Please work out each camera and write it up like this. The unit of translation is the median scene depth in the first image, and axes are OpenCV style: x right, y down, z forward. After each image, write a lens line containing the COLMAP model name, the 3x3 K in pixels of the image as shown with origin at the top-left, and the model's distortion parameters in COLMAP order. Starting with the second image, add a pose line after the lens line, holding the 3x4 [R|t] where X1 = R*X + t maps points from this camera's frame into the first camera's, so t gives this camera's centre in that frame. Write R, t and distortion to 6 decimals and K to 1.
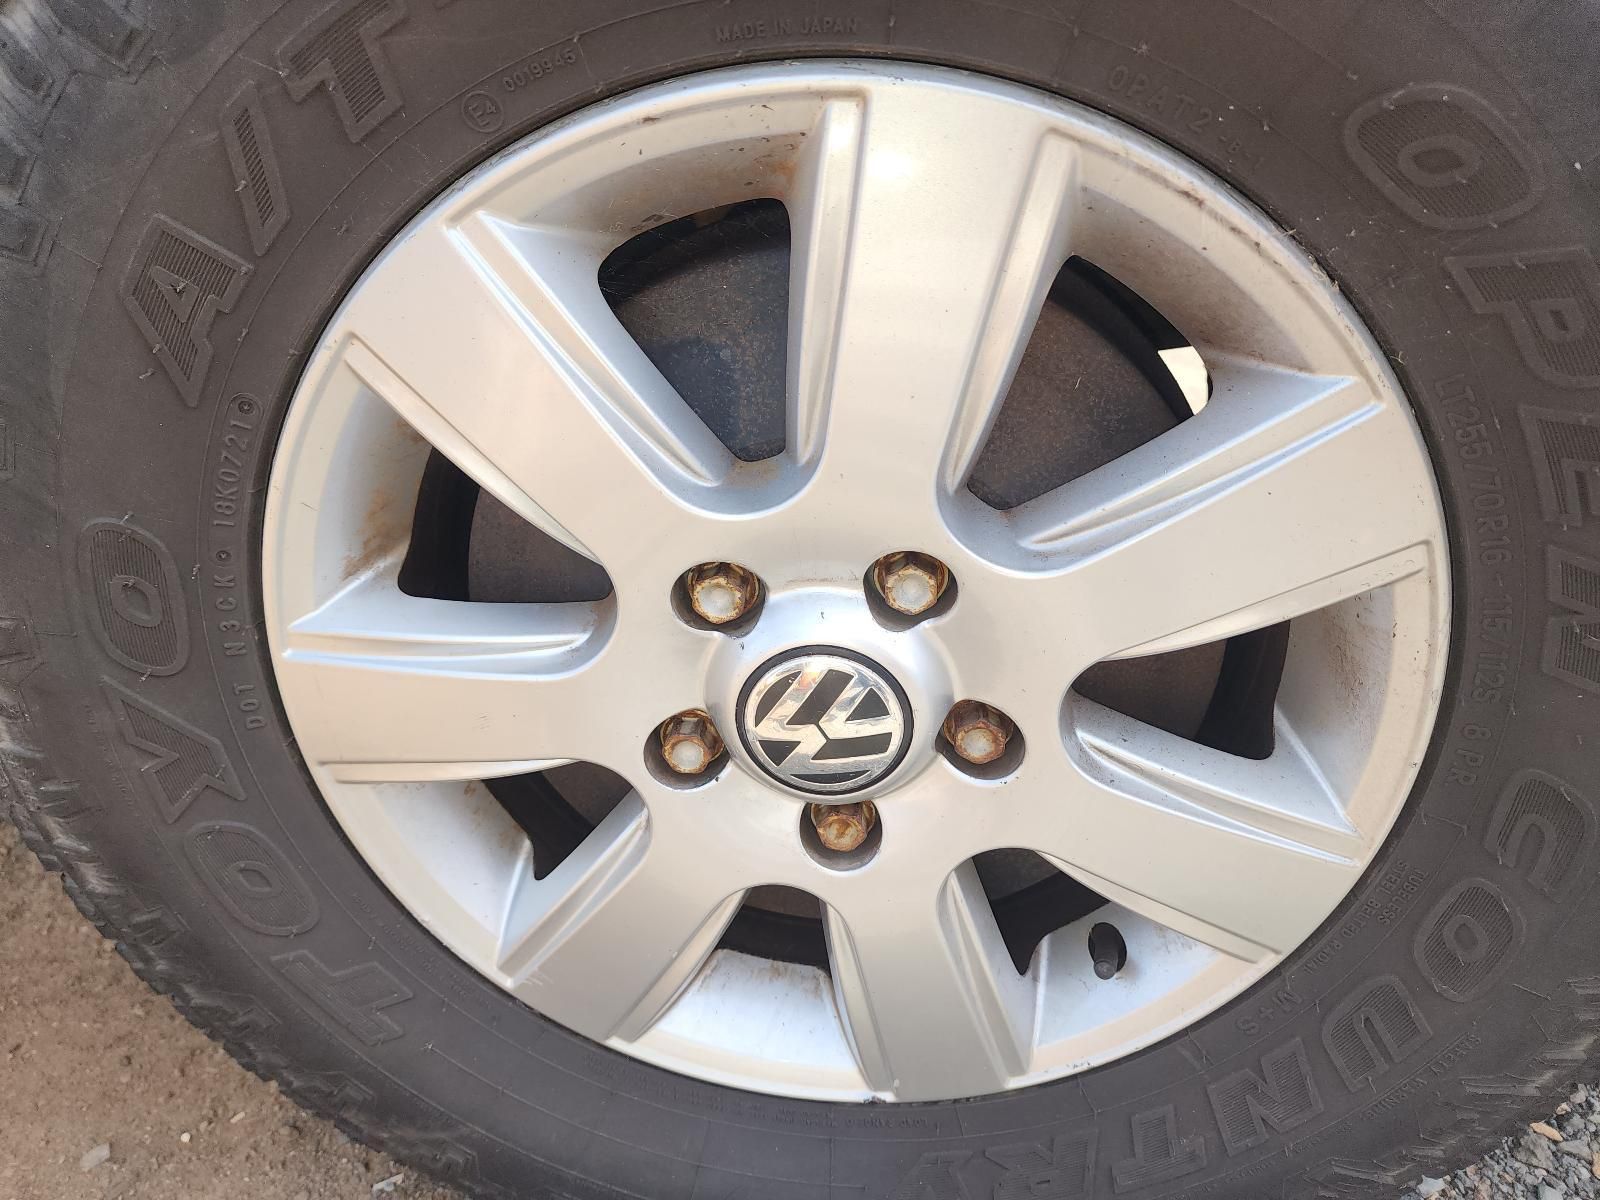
lens RADIAL K [[1264.3, 0, 800.0], [0, 1264.3, 600.0], [0, 0, 1]] dist [0.037730, -0.070897]
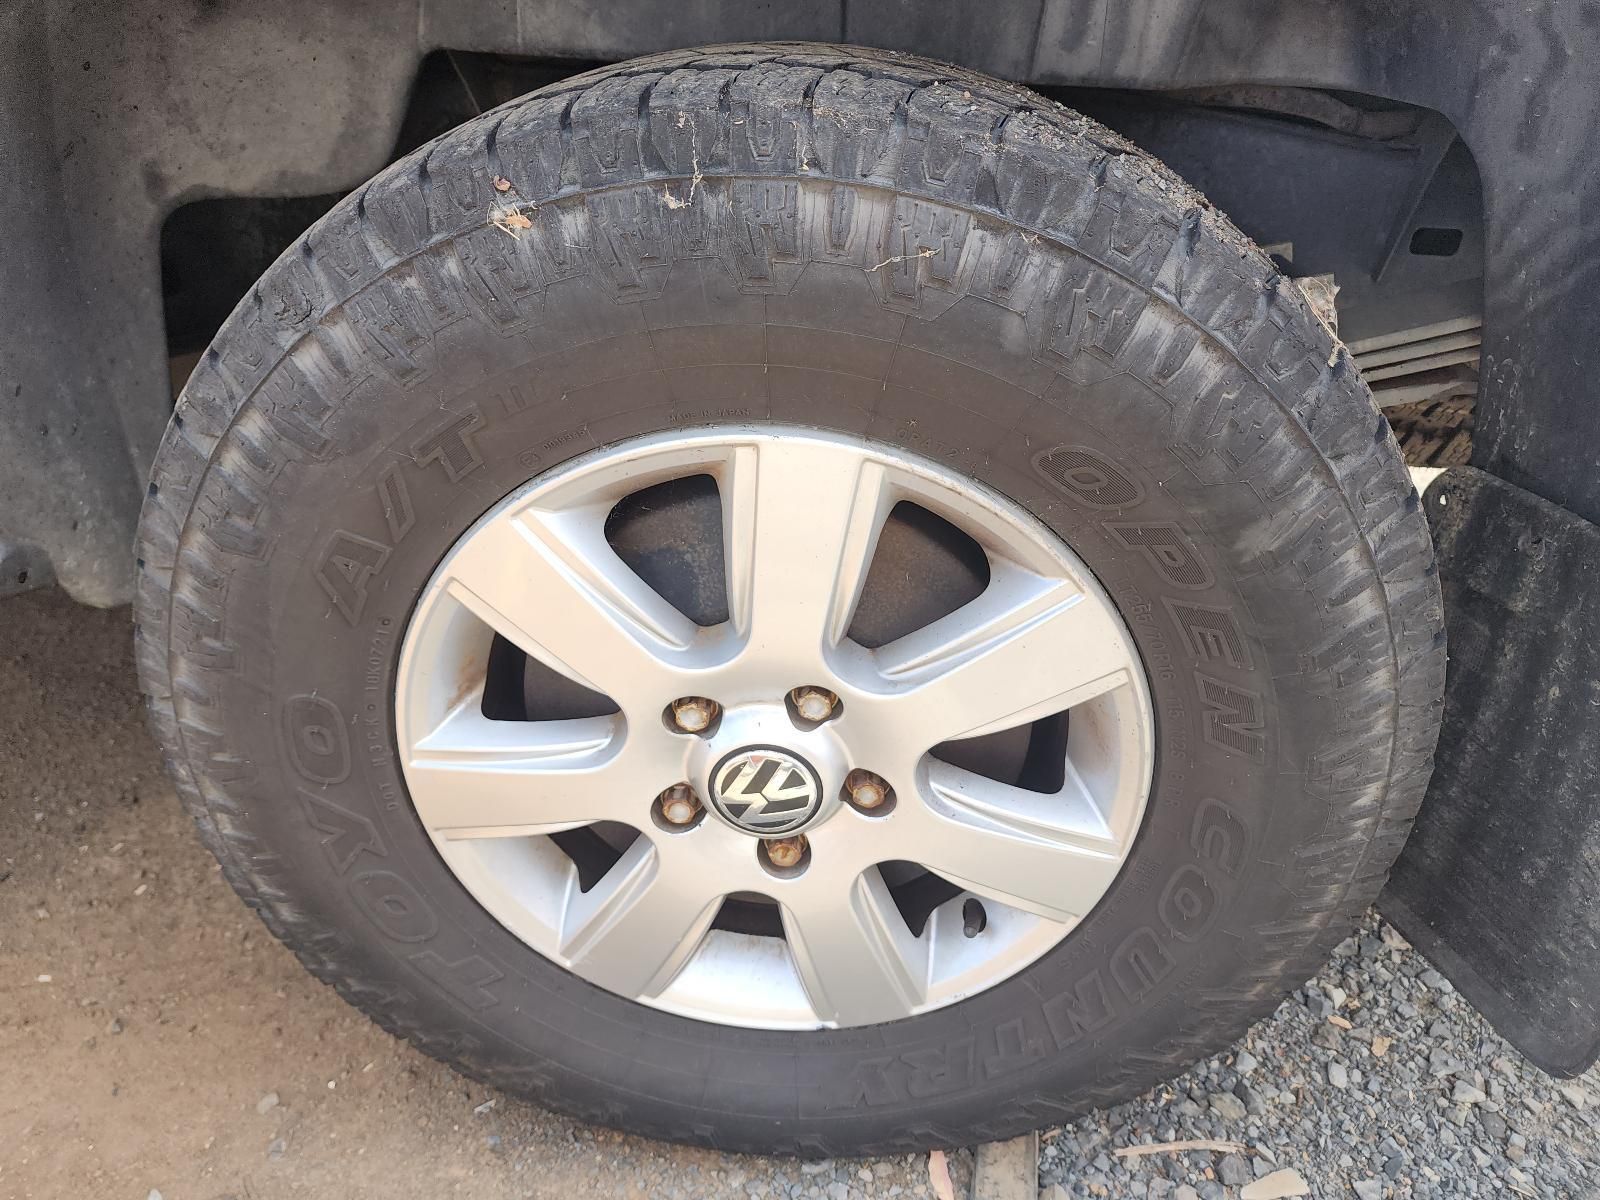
lens RADIAL K [[1264.3, 0, 800.0], [0, 1264.3, 600.0], [0, 0, 1]] dist [0.037730, -0.070897]
pose [[0.998306, -0.058147, 0.001904, 0.067472], [0.057990, 0.997167, 0.047908, -0.195138], [-0.004685, -0.047717, 0.998850, -0.505521]]
